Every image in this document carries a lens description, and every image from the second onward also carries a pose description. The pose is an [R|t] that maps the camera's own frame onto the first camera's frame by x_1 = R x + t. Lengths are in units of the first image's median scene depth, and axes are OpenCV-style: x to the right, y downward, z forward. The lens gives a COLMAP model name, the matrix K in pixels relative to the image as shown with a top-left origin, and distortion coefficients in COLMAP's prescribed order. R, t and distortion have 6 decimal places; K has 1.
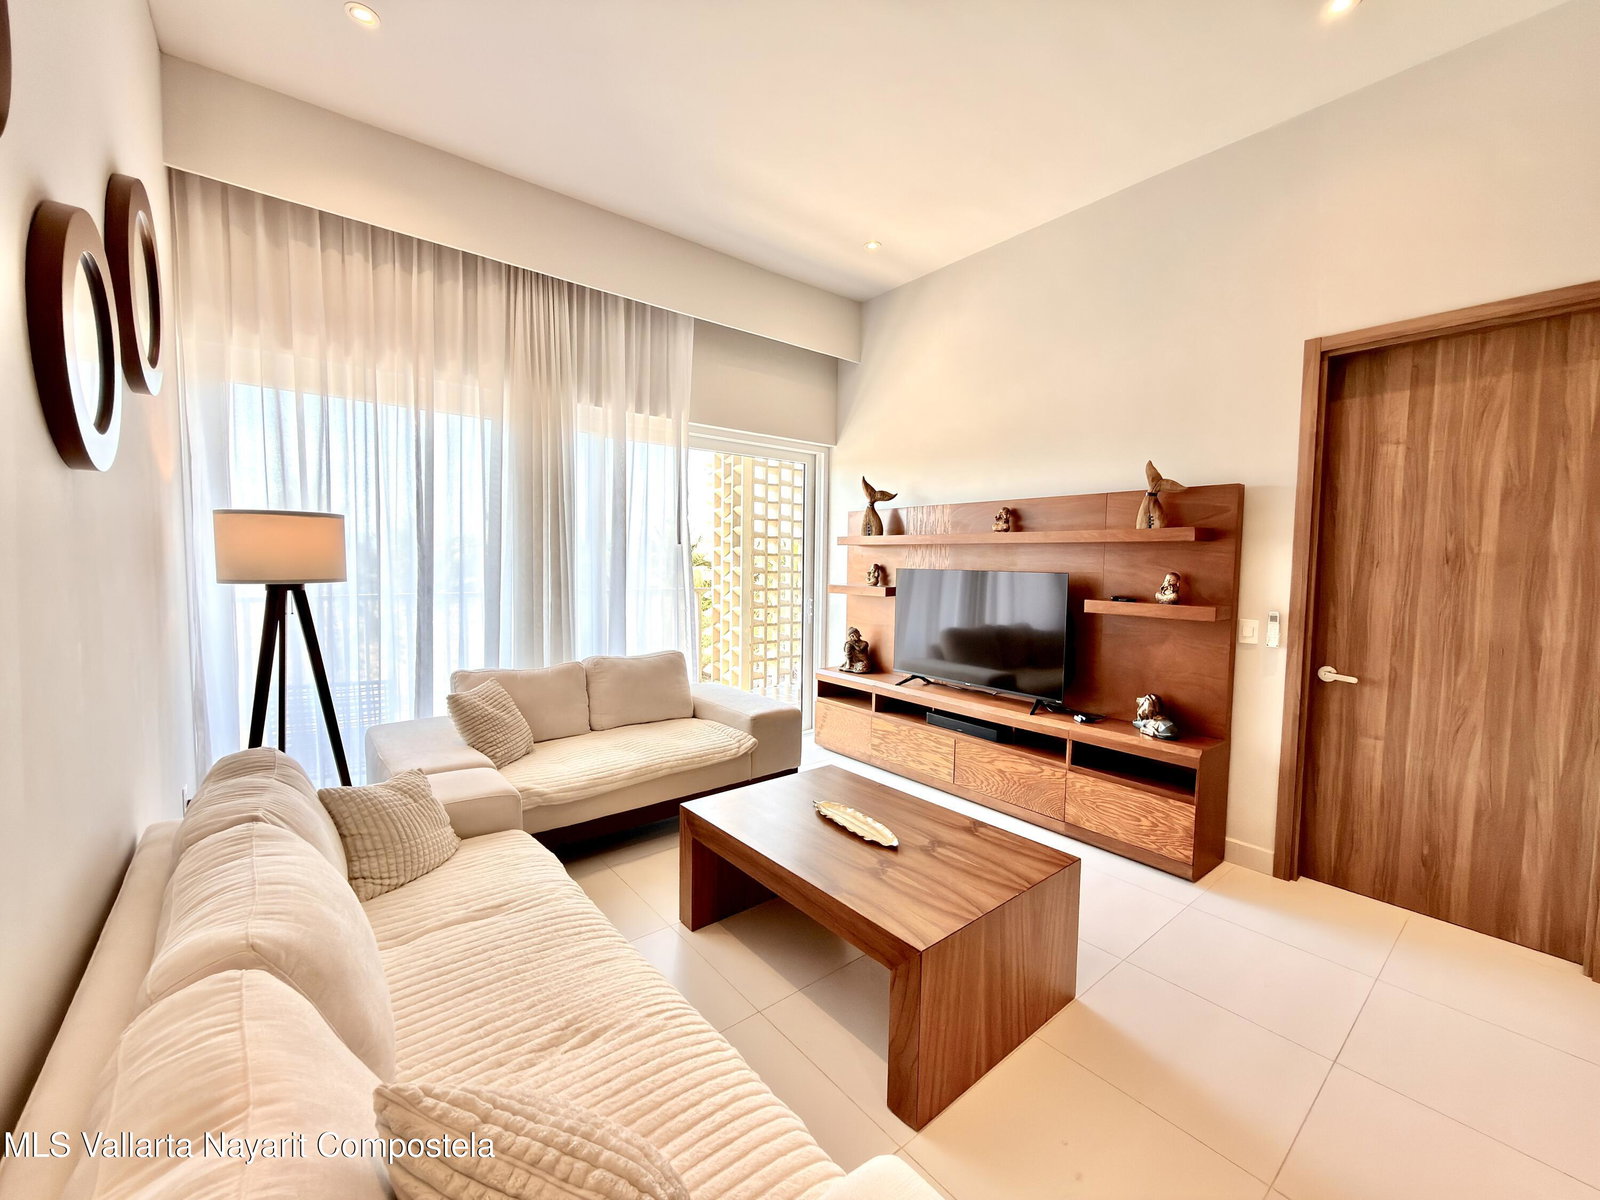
lens RADIAL K [[637.5, 0, 798.8], [0, 637.5, 599.4], [0, 0, 1]] dist [-0.000739, 0.000173]
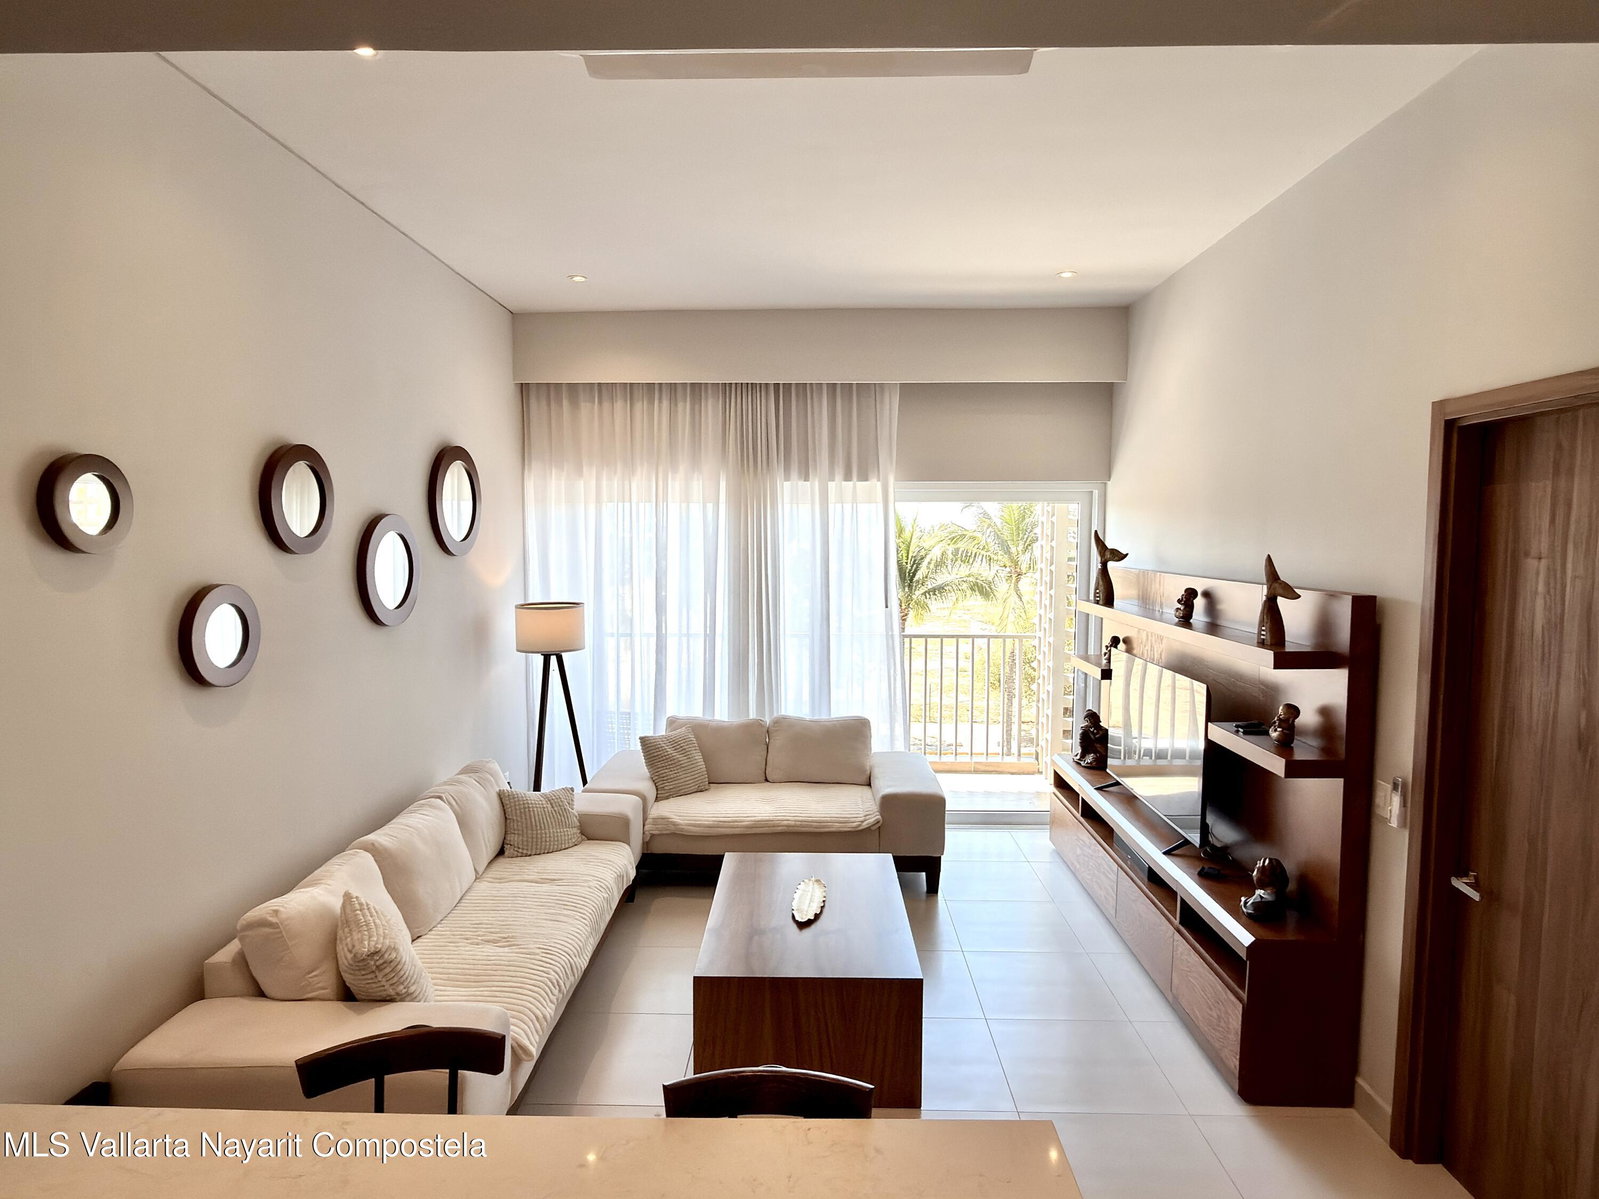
lens RADIAL K [[880.9, 0, 797.4], [0, 880.9, 598.0], [0, 0, 1]] dist [-0.000651, -0.000259]
pose [[0.759877, 0.035154, -0.649115, 0.774466], [-0.031555, 0.999354, 0.017182, -0.159224], [0.649300, 0.007427, 0.760496, -0.166487]]
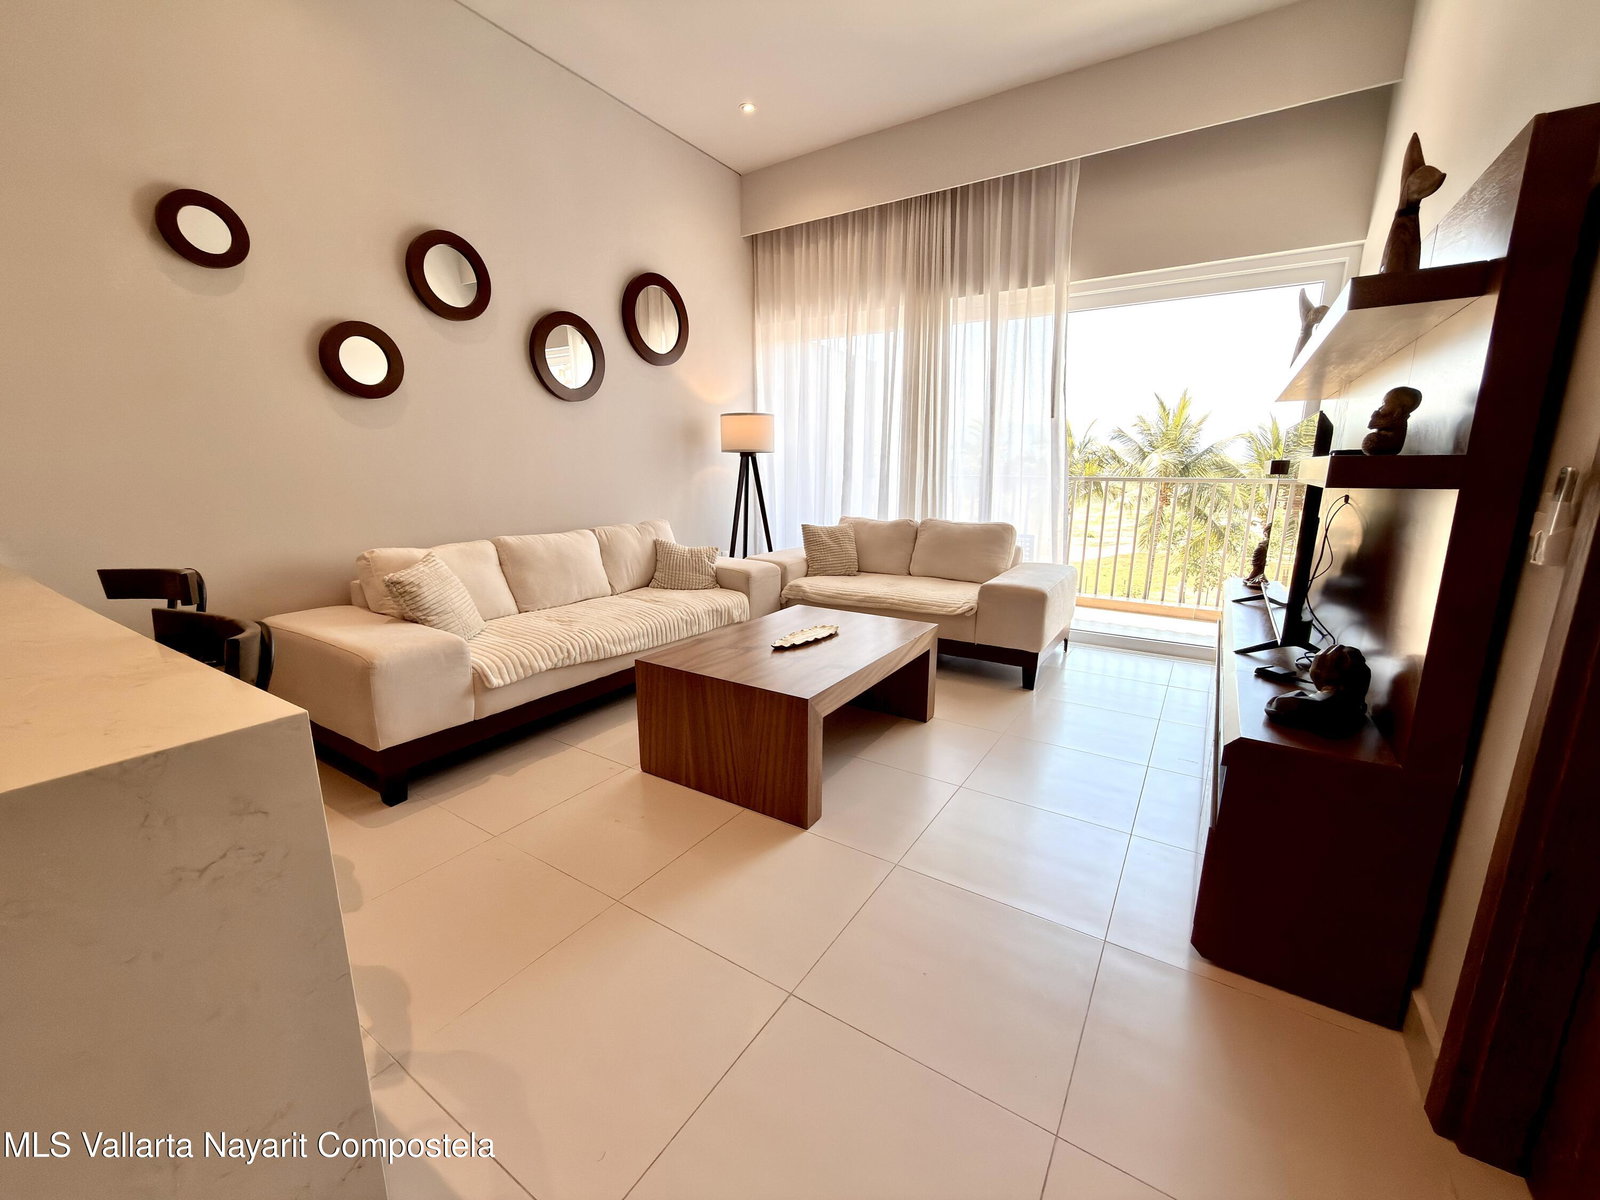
lens RADIAL K [[637.5, 0, 798.8], [0, 637.5, 599.4], [0, 0, 1]] dist [-0.000739, 0.000173]
pose [[0.307237, 0.185461, -0.933386, 0.857893], [-0.057619, 0.982651, 0.176284, 0.046631], [0.949887, -0.000380, 0.312593, 0.427484]]
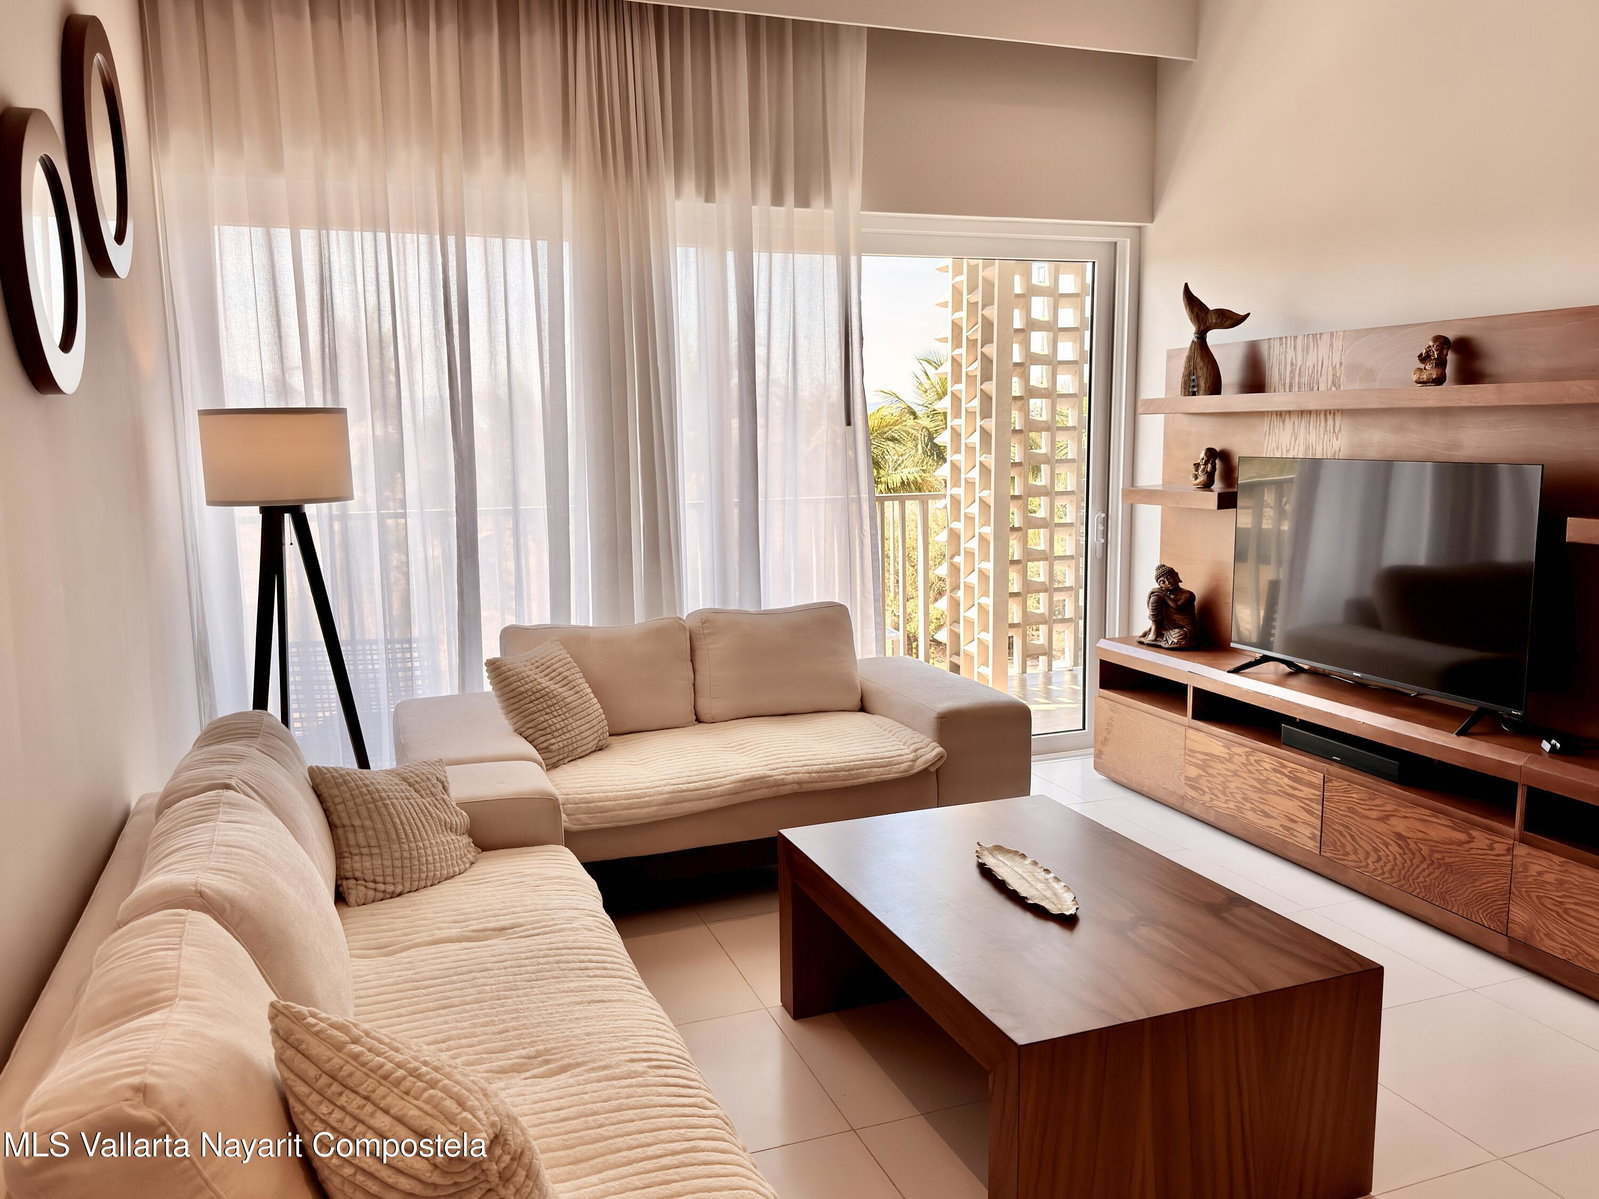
lens RADIAL K [[1217.1, 0, 803.8], [0, 1217.1, 600.5], [0, 0, 1]] dist [0.090511, -0.155674]
pose [[0.947544, 0.017263, -0.319160, 0.185221], [0.007830, 0.996987, 0.077172, -0.014192], [0.319530, -0.075623, 0.944554, -0.138540]]
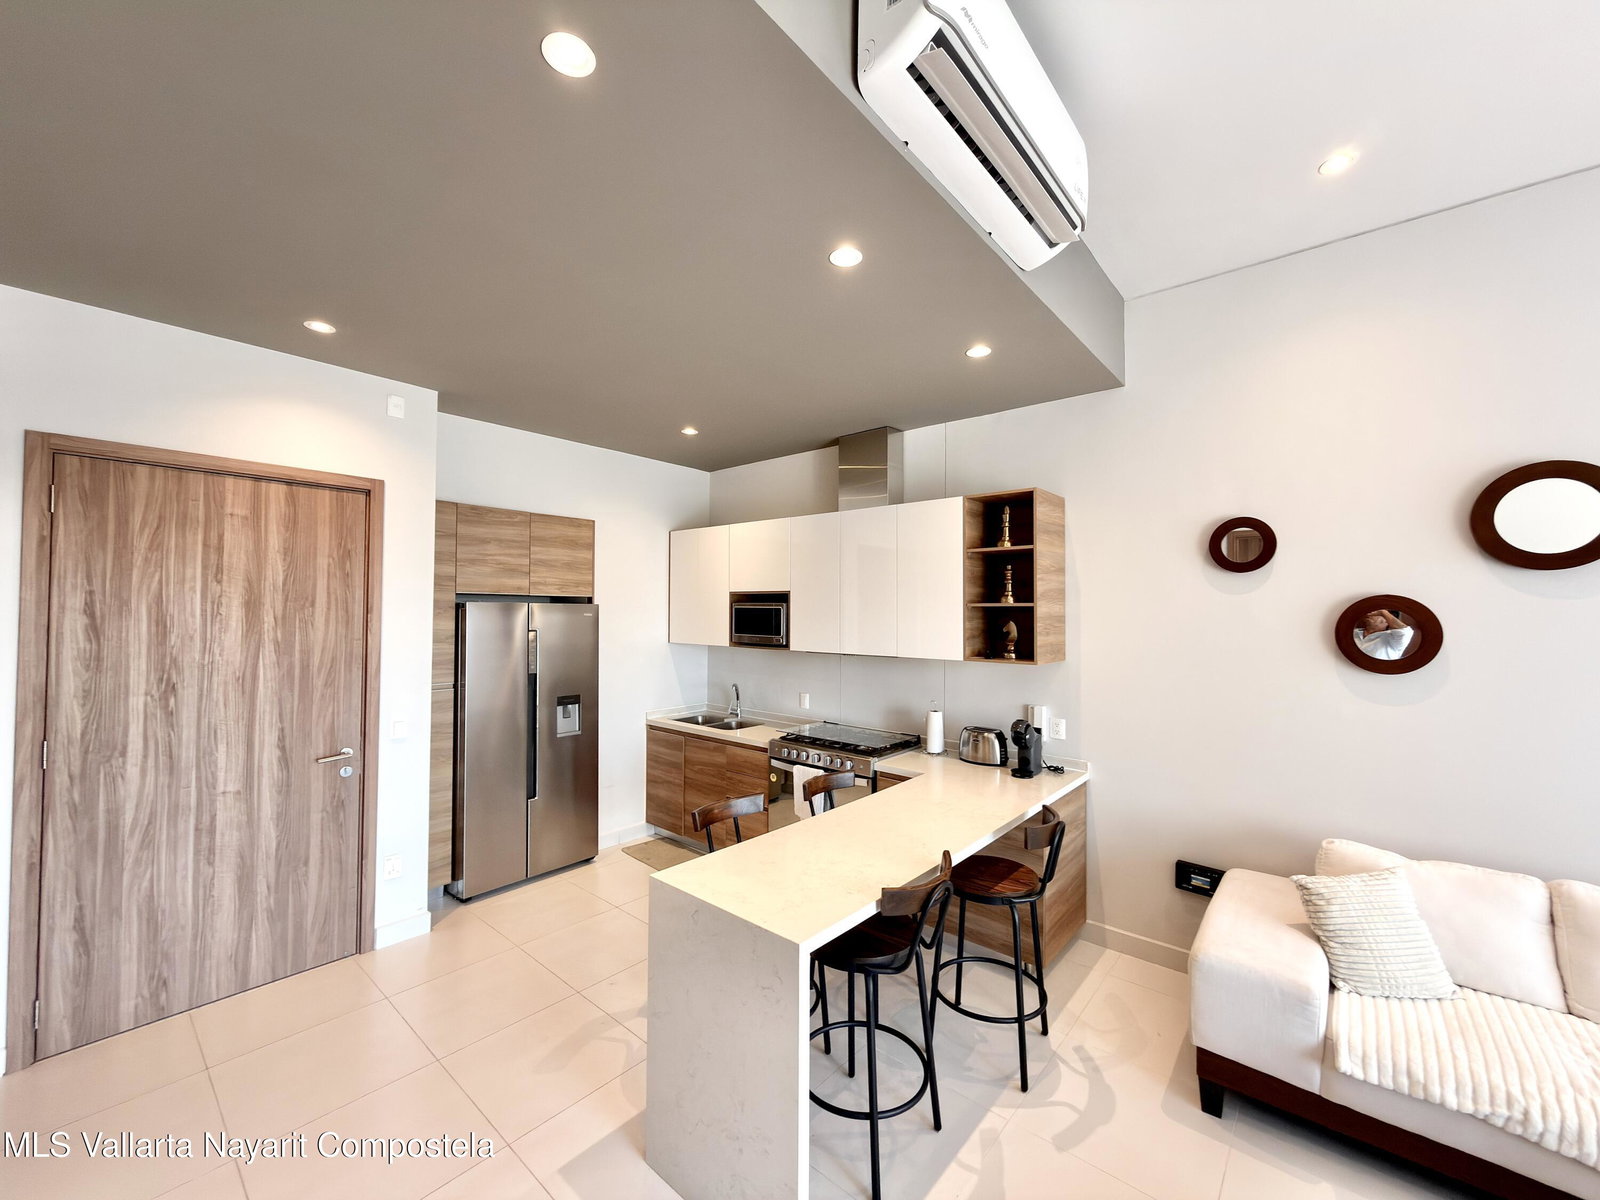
lens RADIAL K [[637.5, 0, 798.8], [0, 637.5, 599.4], [0, 0, 1]] dist [-0.000739, 0.000173]
pose [[-0.984523, -0.024497, -0.173535, 0.659051], [-0.031288, 0.998843, 0.036507, -0.139459], [0.172440, 0.041372, -0.984151, 0.798685]]
